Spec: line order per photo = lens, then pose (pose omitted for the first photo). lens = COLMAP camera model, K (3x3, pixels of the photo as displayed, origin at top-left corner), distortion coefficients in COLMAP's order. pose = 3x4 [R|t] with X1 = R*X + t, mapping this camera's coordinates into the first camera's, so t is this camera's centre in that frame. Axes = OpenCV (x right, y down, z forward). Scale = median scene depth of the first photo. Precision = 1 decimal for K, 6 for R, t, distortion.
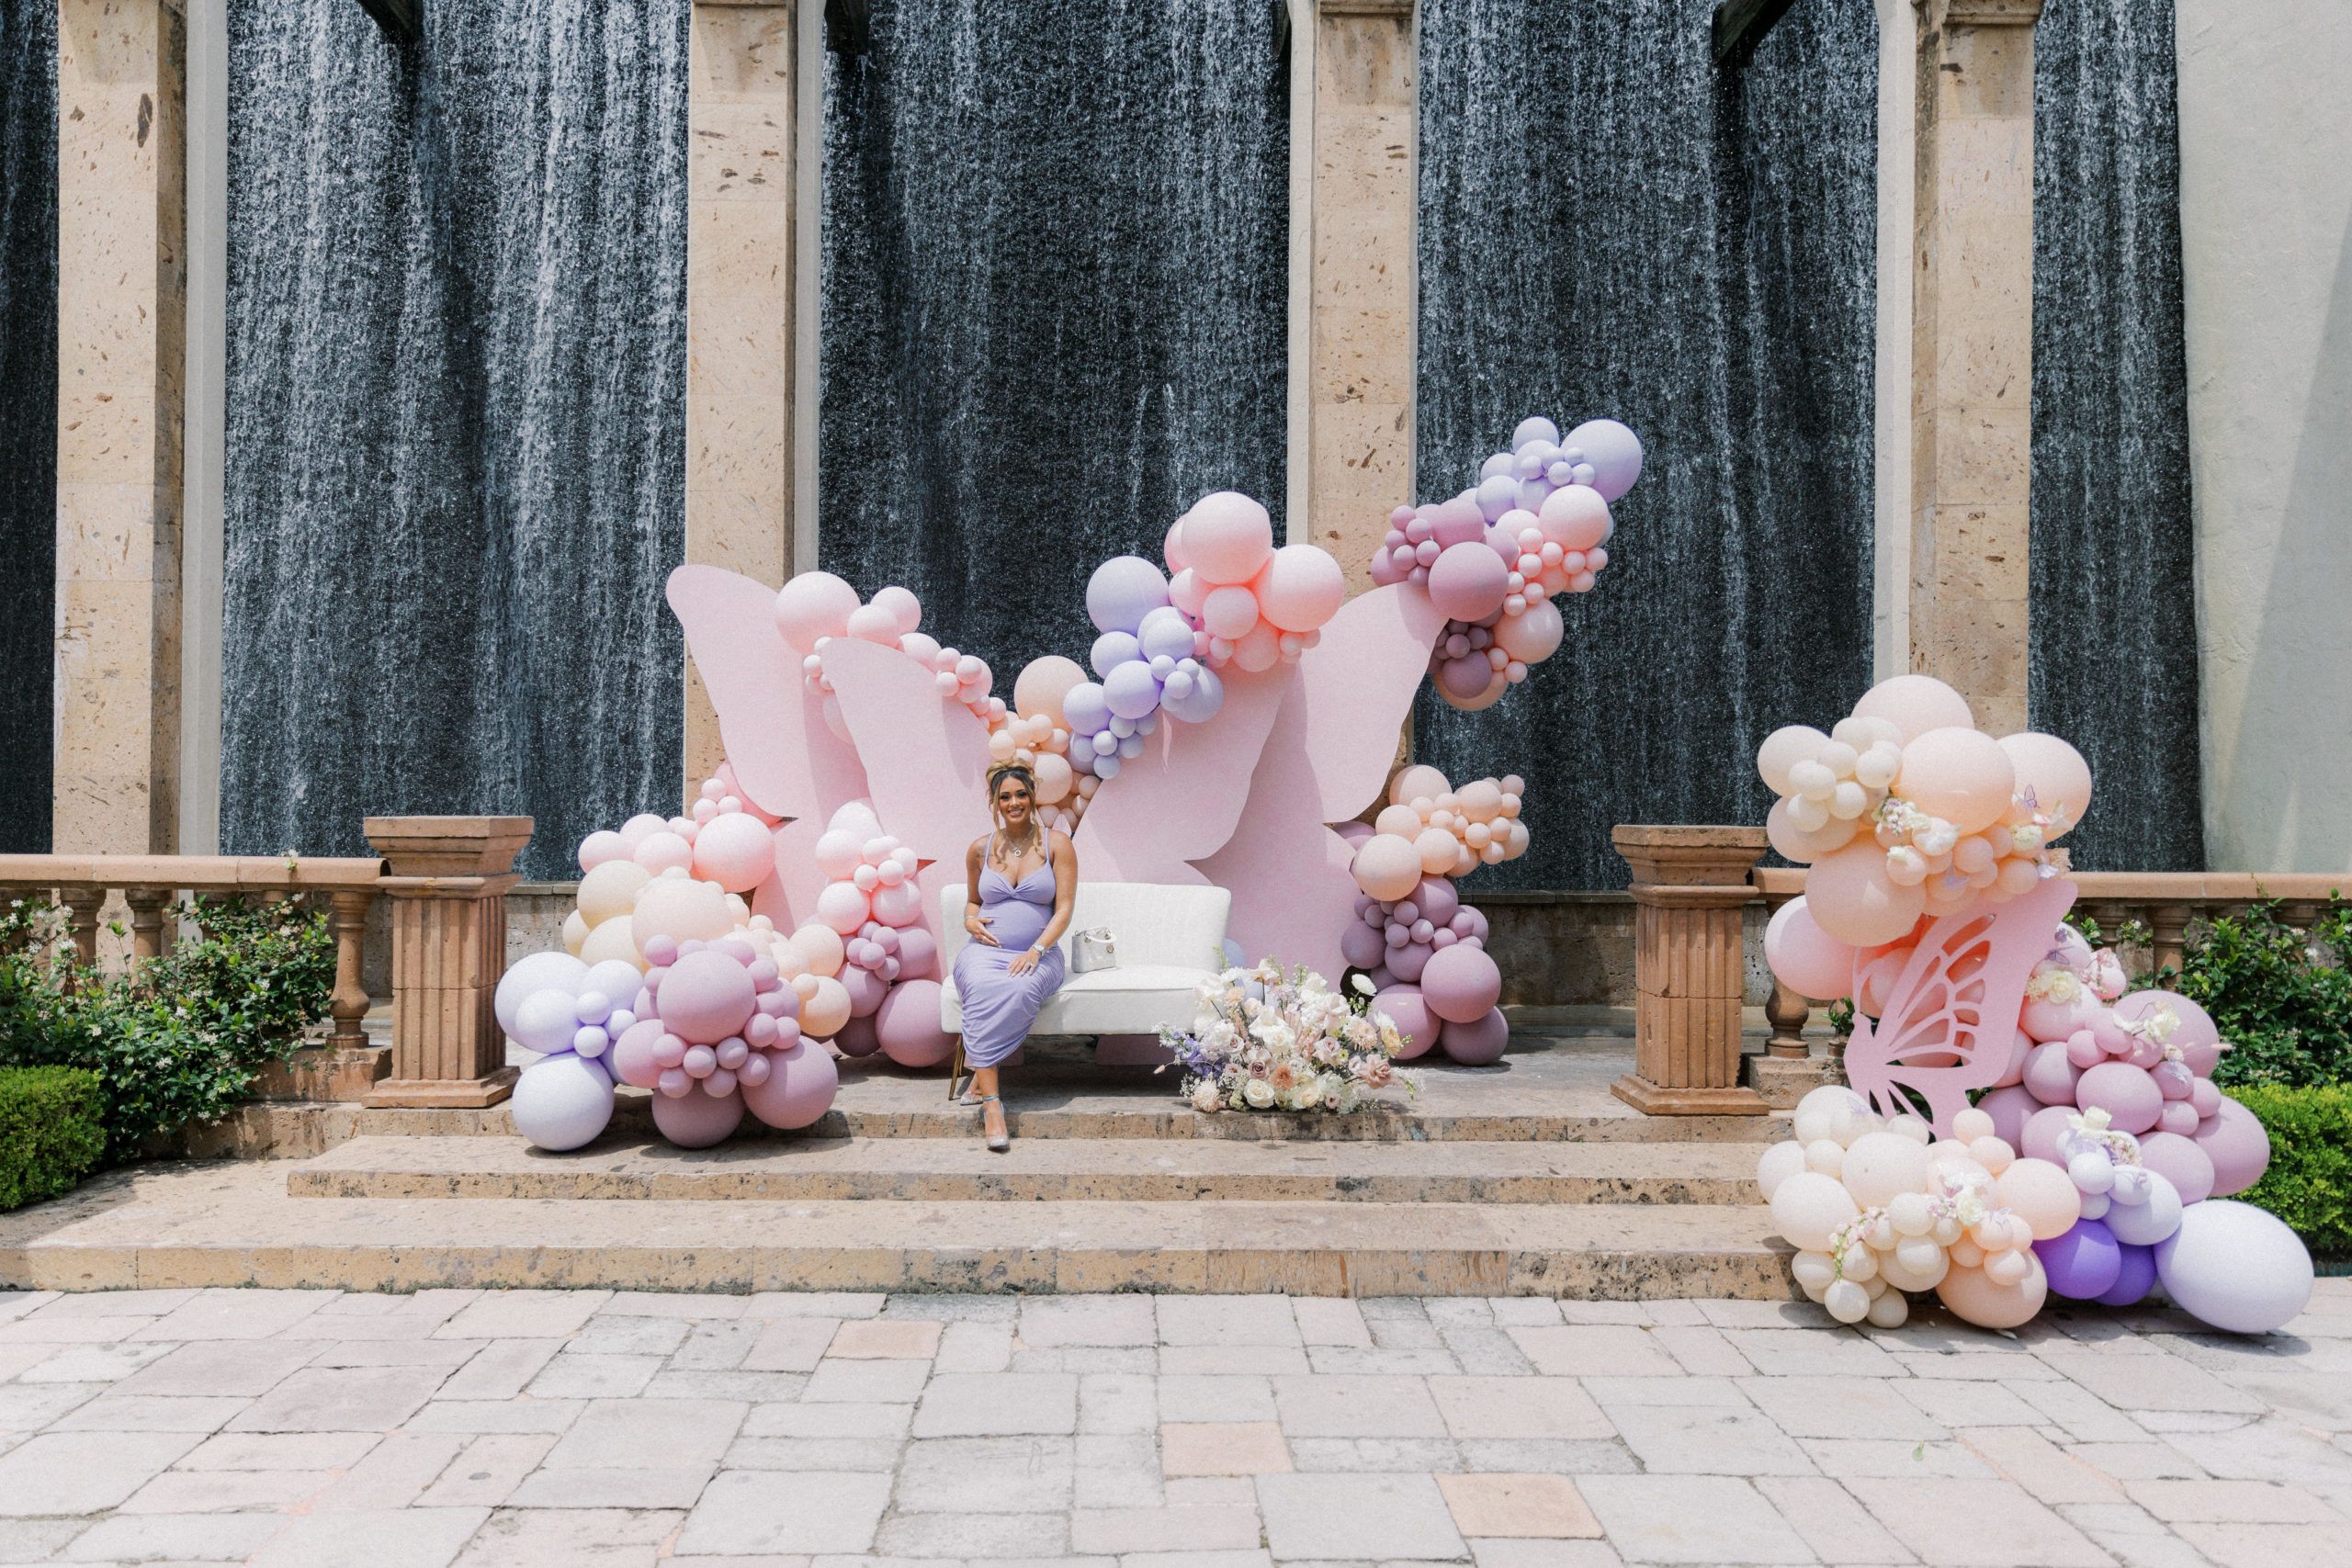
lens RADIAL K [[1973.0, 0, 1174.6], [0, 1973.0, 717.0], [0, 0, 1]] dist [0.045961, -0.061710]
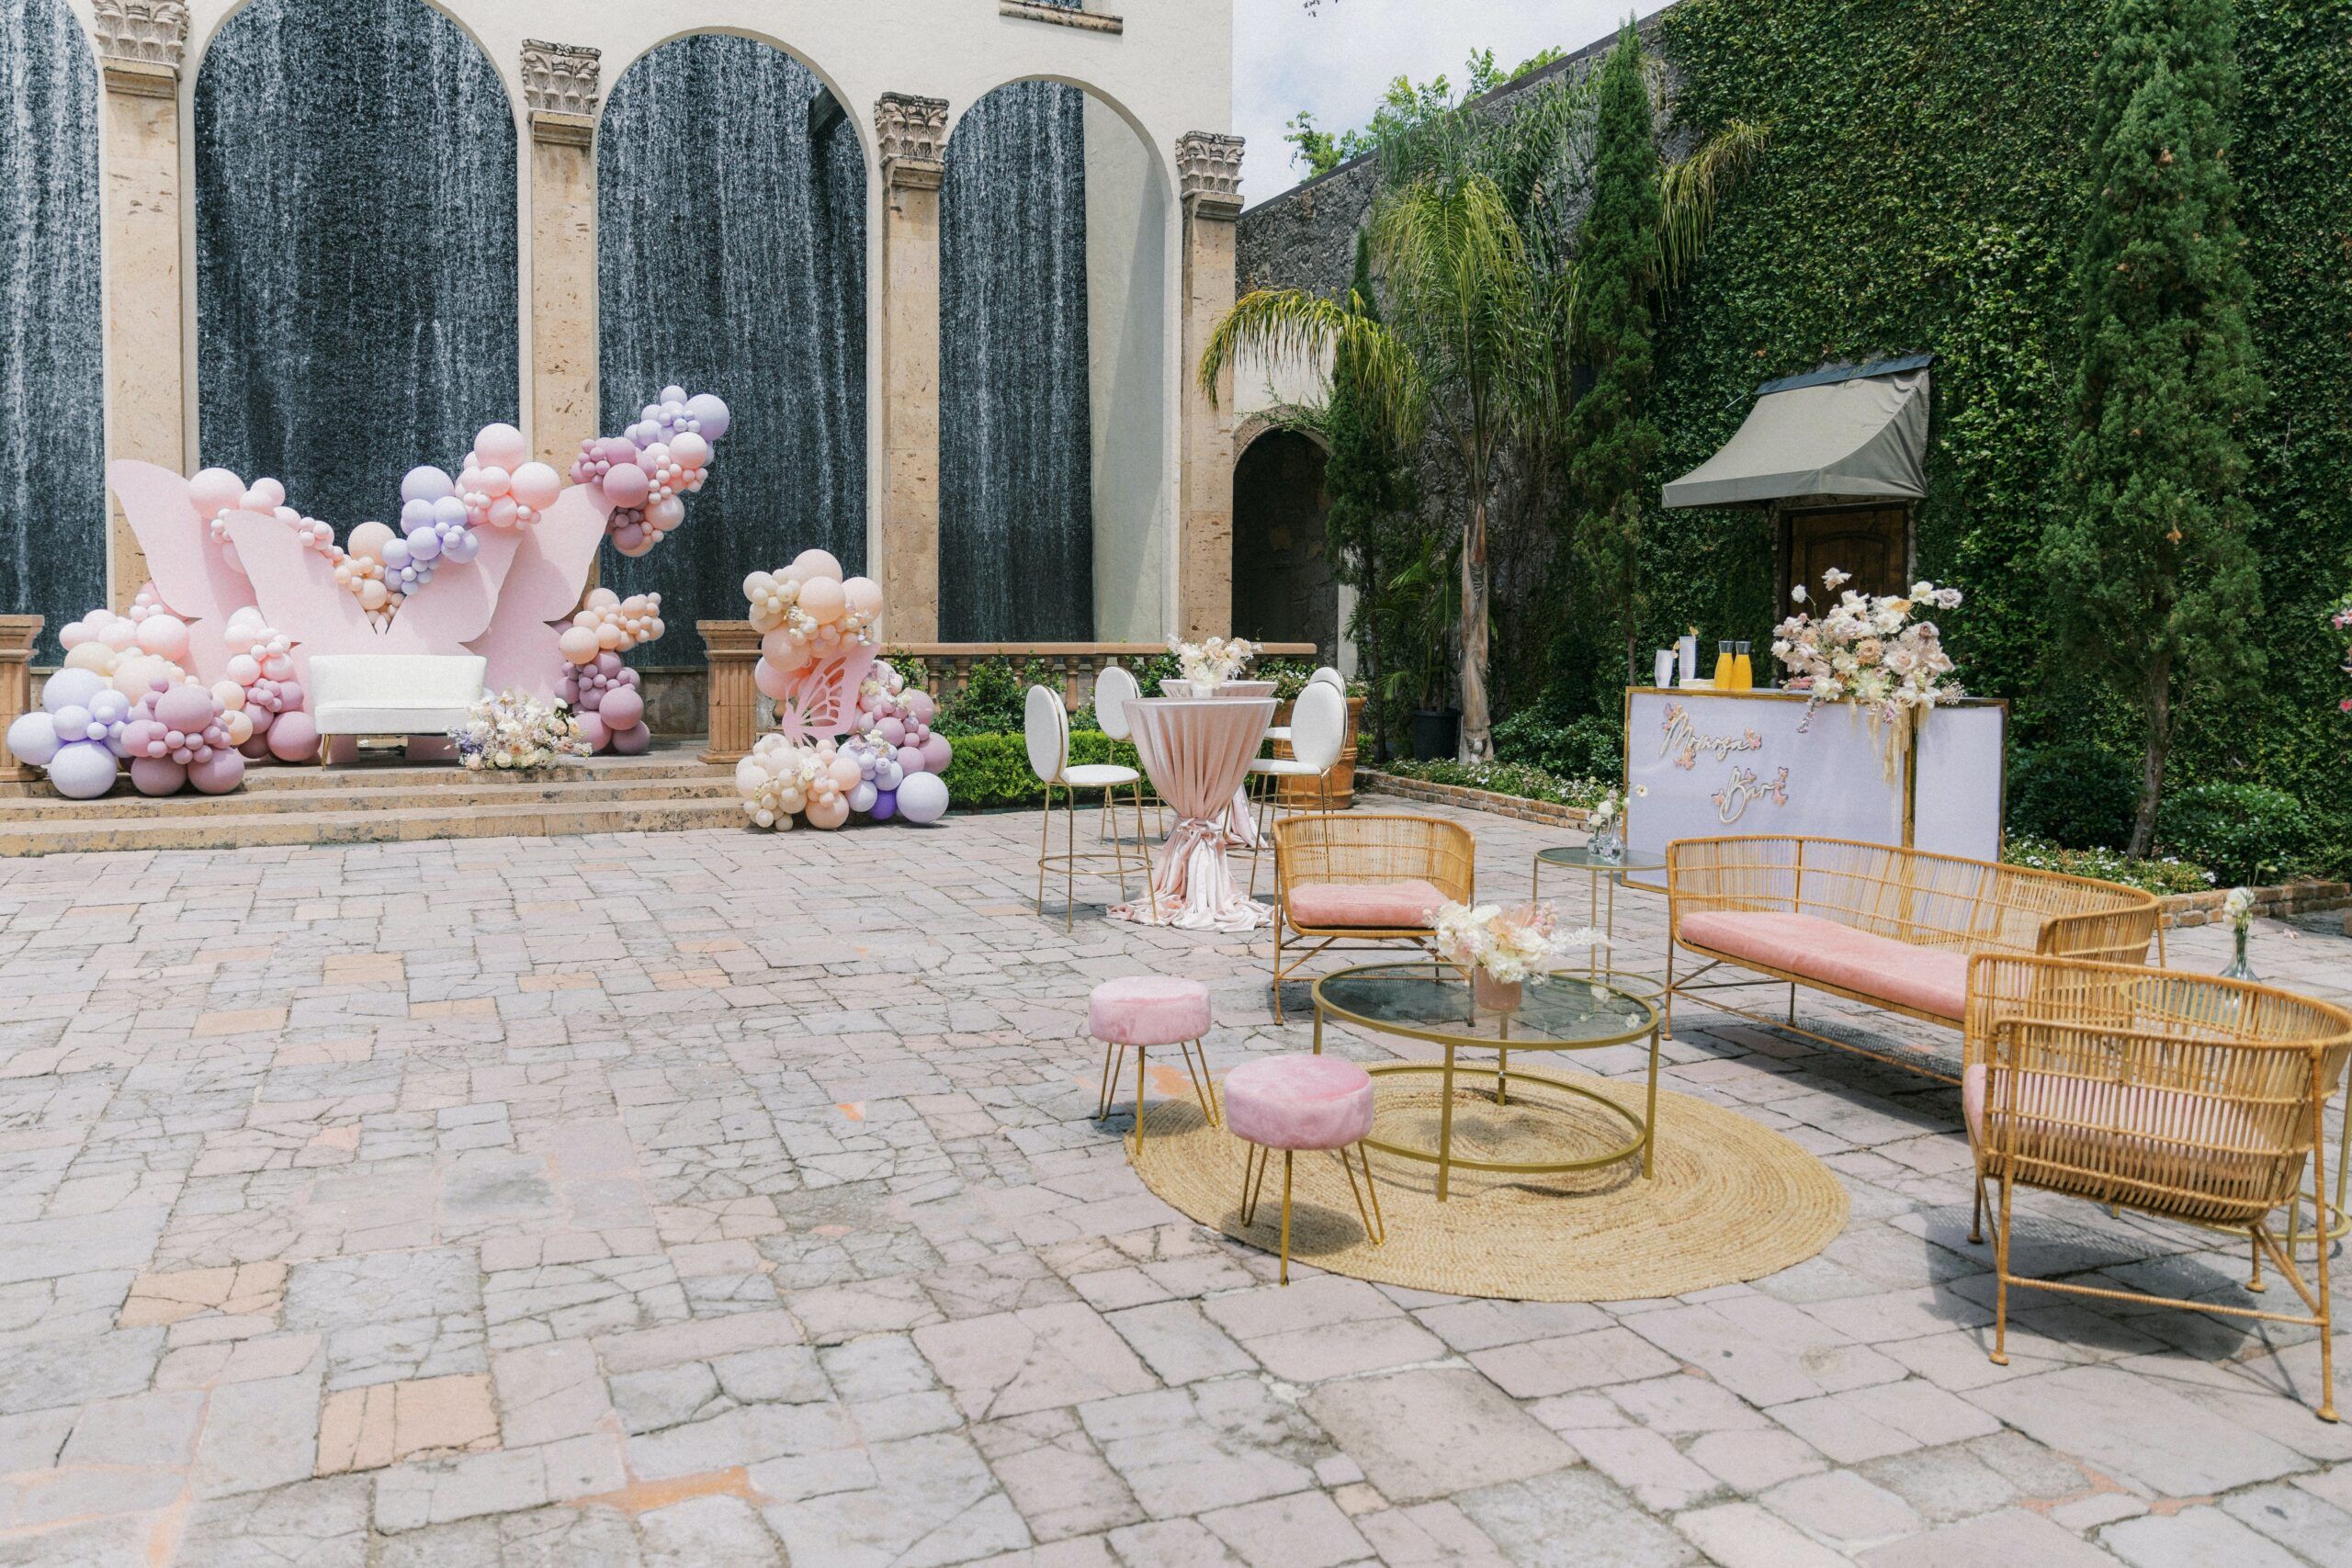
lens RADIAL K [[1973.0, 0, 1174.6], [0, 1973.0, 717.0], [0, 0, 1]] dist [0.045961, -0.061710]
pose [[0.936474, -0.016914, 0.350329, -0.017266], [-0.015078, 0.995972, 0.088389, -0.026099], [-0.350413, -0.088056, 0.932447, -0.866491]]
